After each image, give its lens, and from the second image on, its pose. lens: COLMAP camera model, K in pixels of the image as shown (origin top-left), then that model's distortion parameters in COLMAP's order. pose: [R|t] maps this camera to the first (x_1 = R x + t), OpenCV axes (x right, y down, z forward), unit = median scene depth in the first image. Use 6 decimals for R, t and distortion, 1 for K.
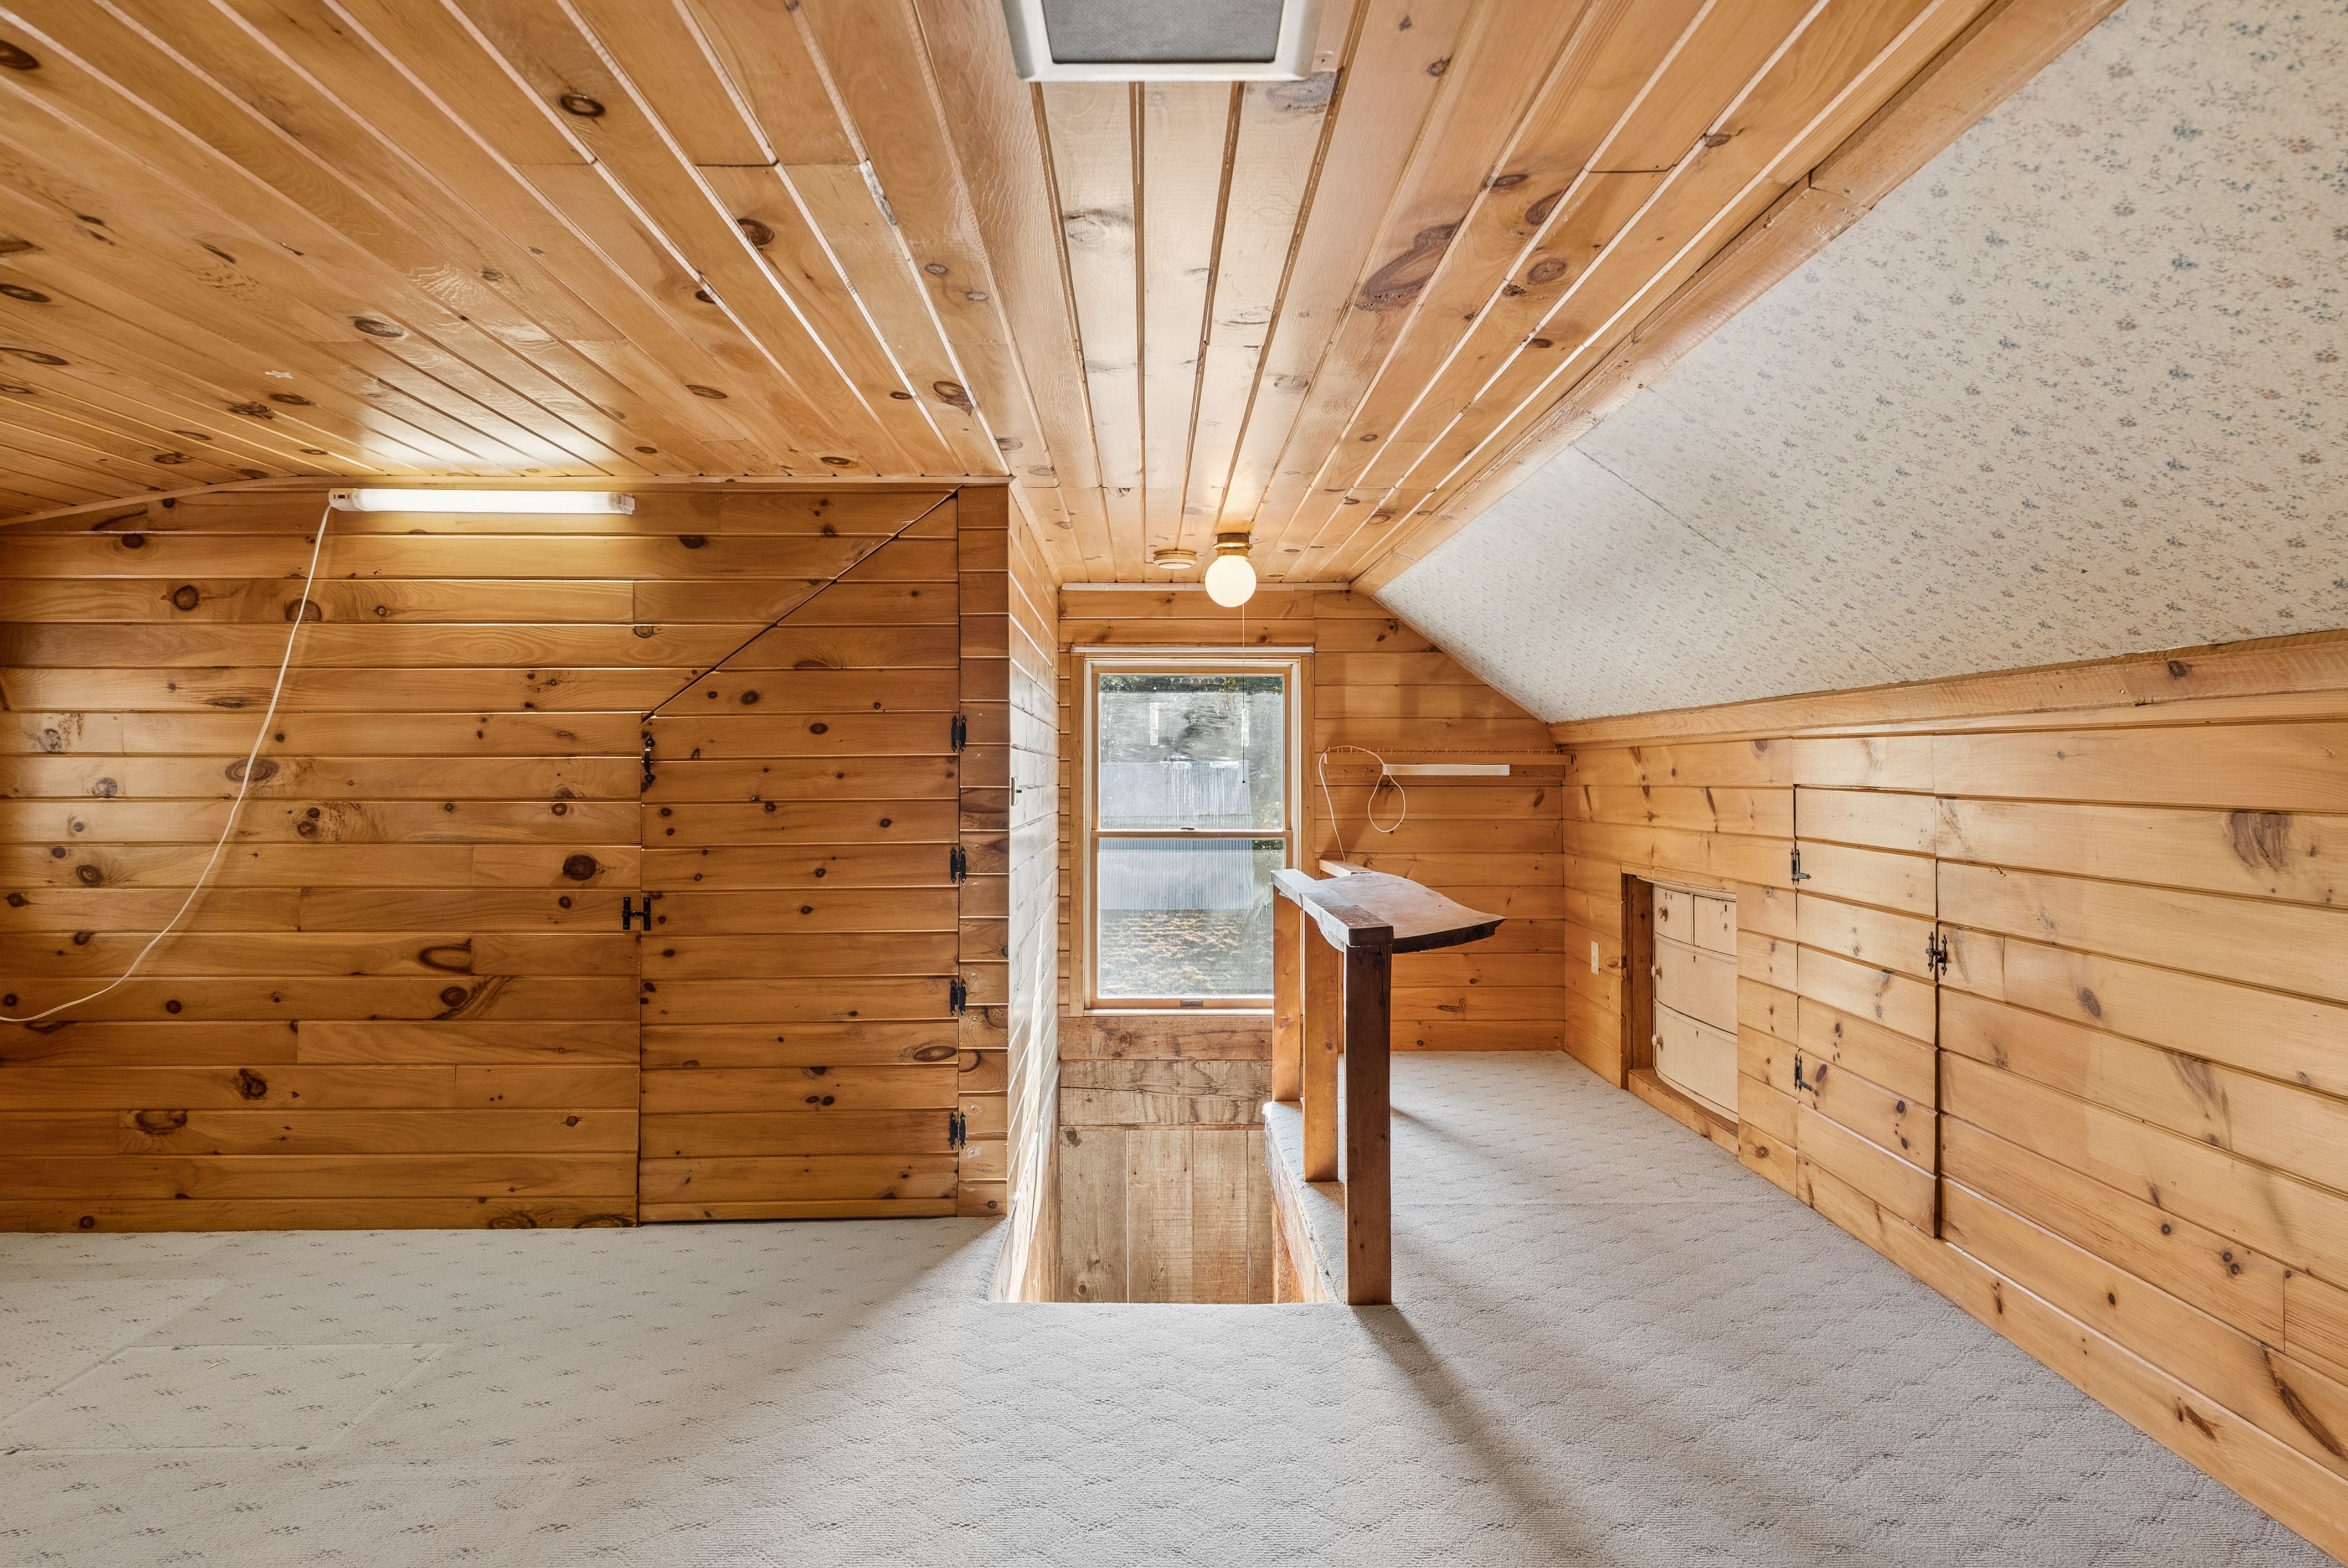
lens RADIAL K [[1334.6, 0, 1172.7], [0, 1334.6, 774.9], [0, 0, 1]] dist [-0.008128, 0.000082]
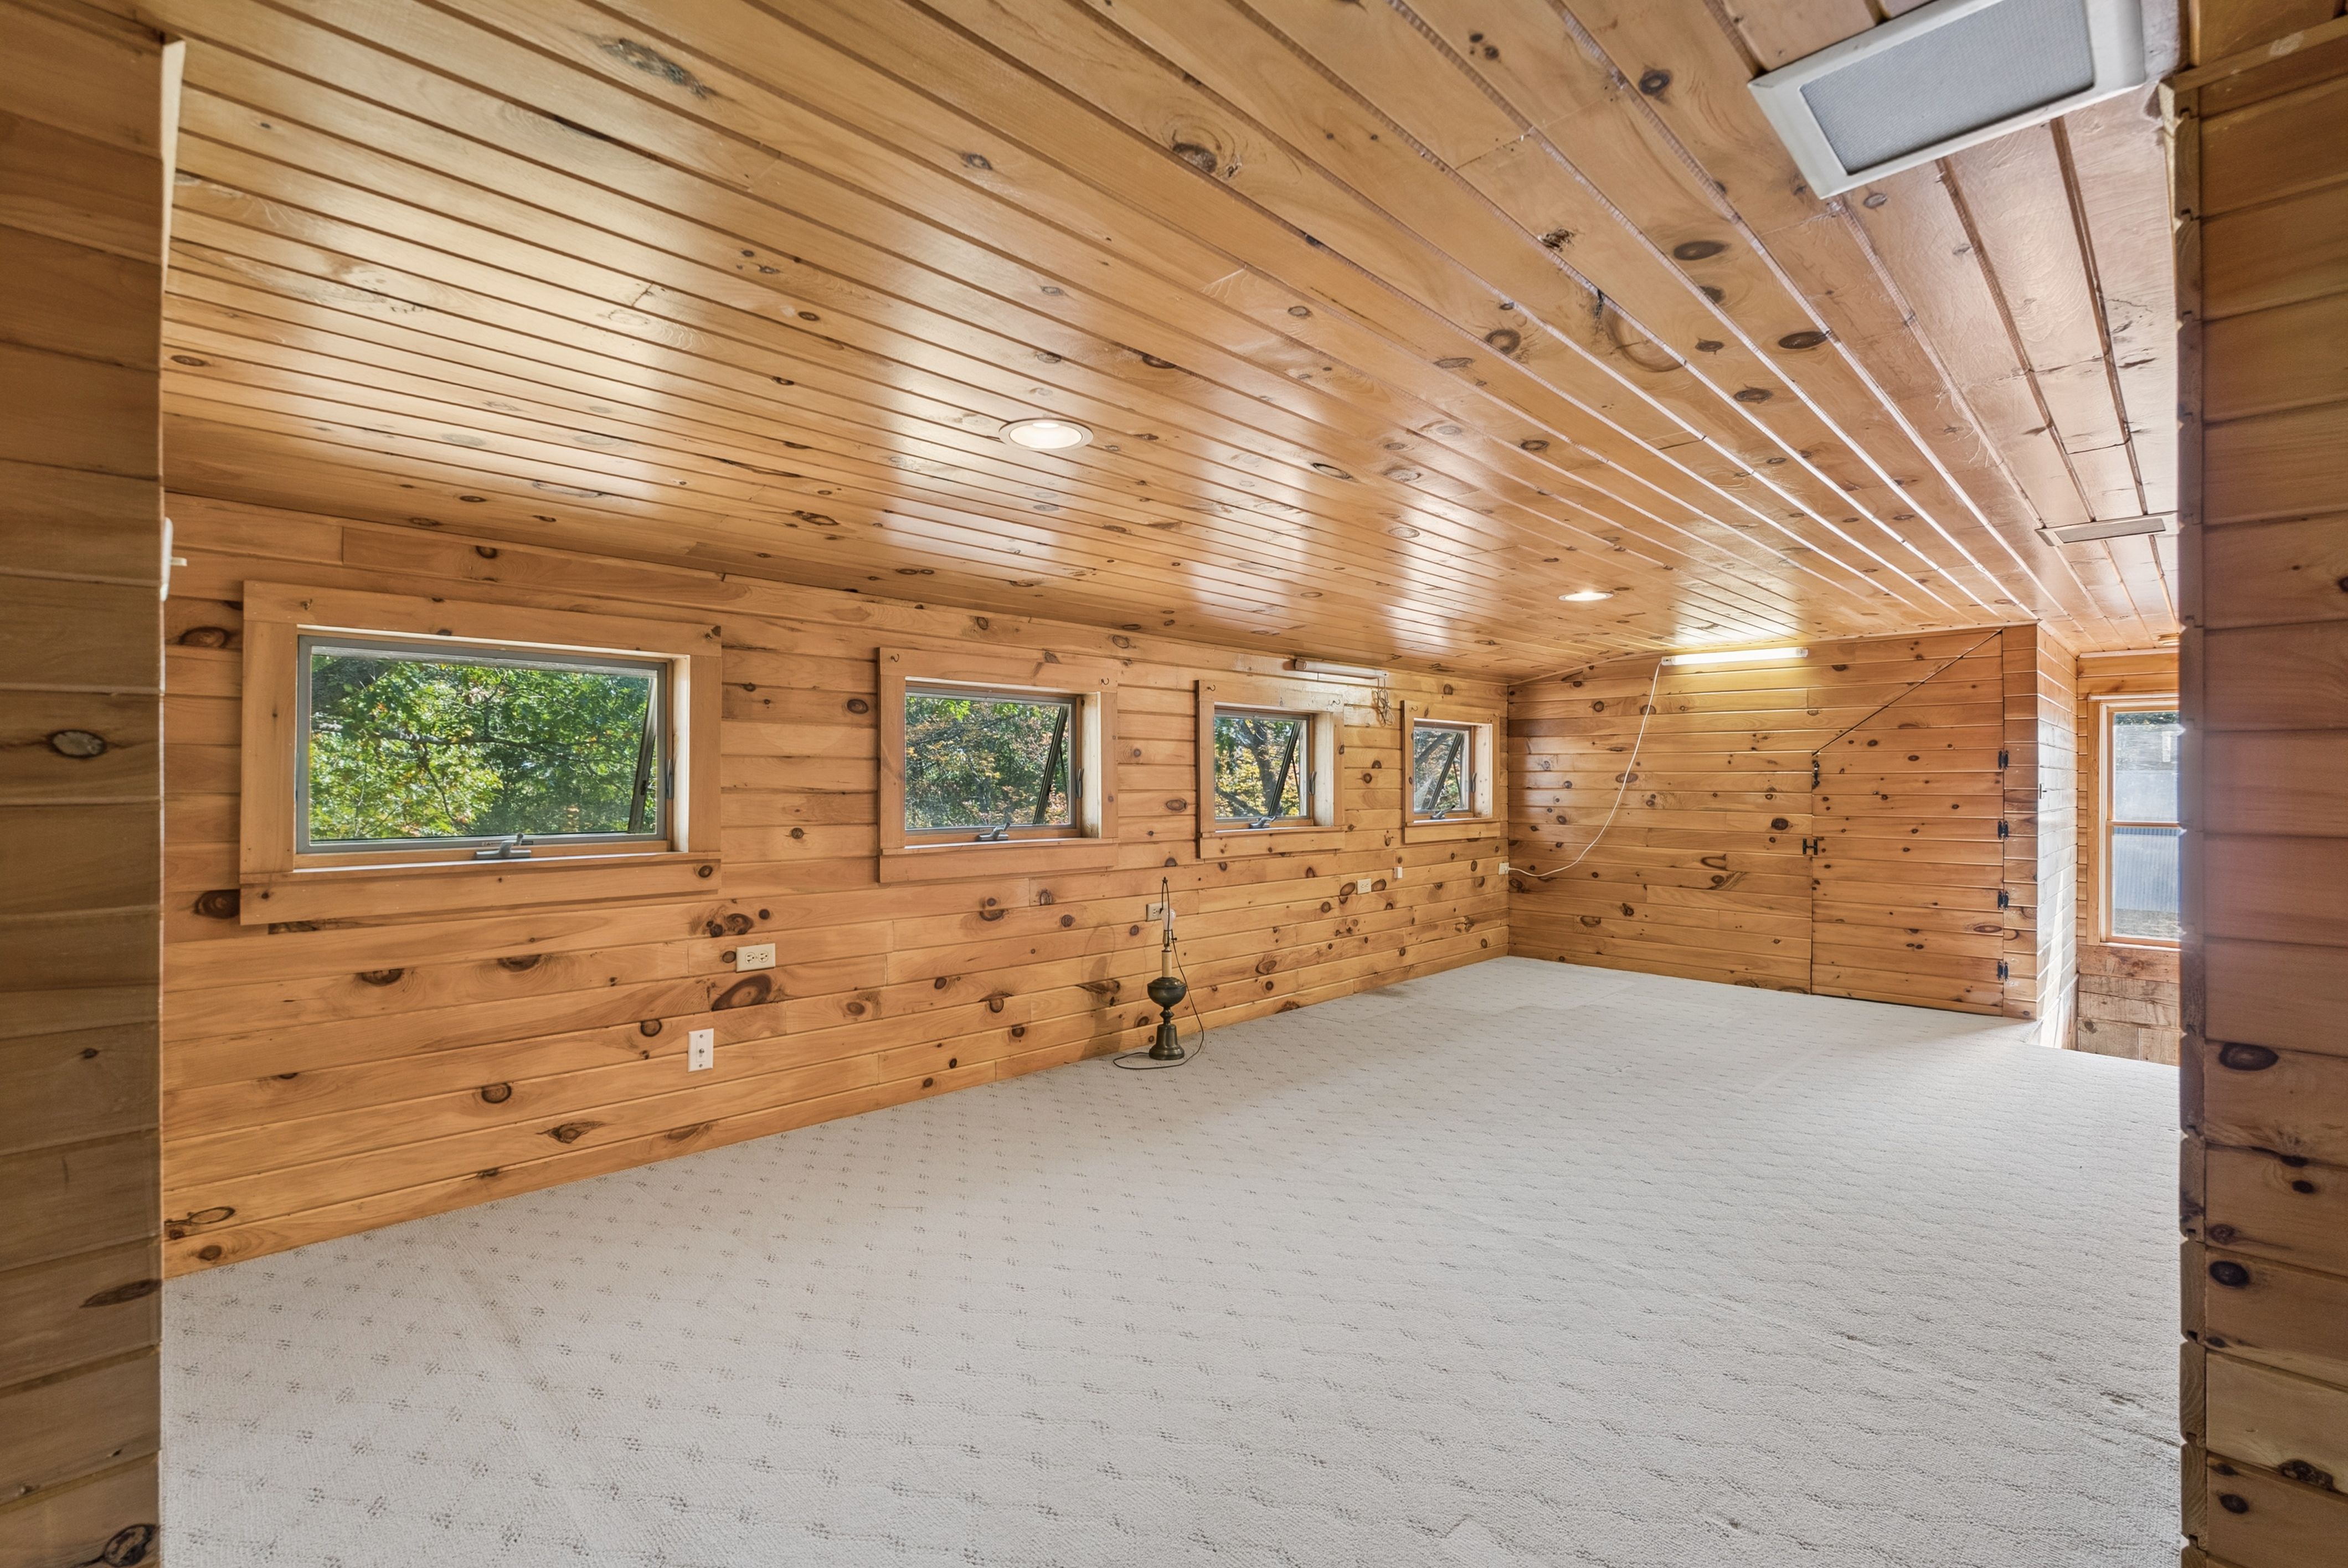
lens RADIAL K [[1048.5, 0, 1166.7], [0, 1048.5, 768.7], [0, 0, 1]] dist [-0.003269, 0.000874]
pose [[0.691240, -0.001571, -0.722624, 0.090868], [-0.005294, 0.999960, -0.007239, -0.002013], [0.722606, 0.008830, 0.691204, -0.875348]]
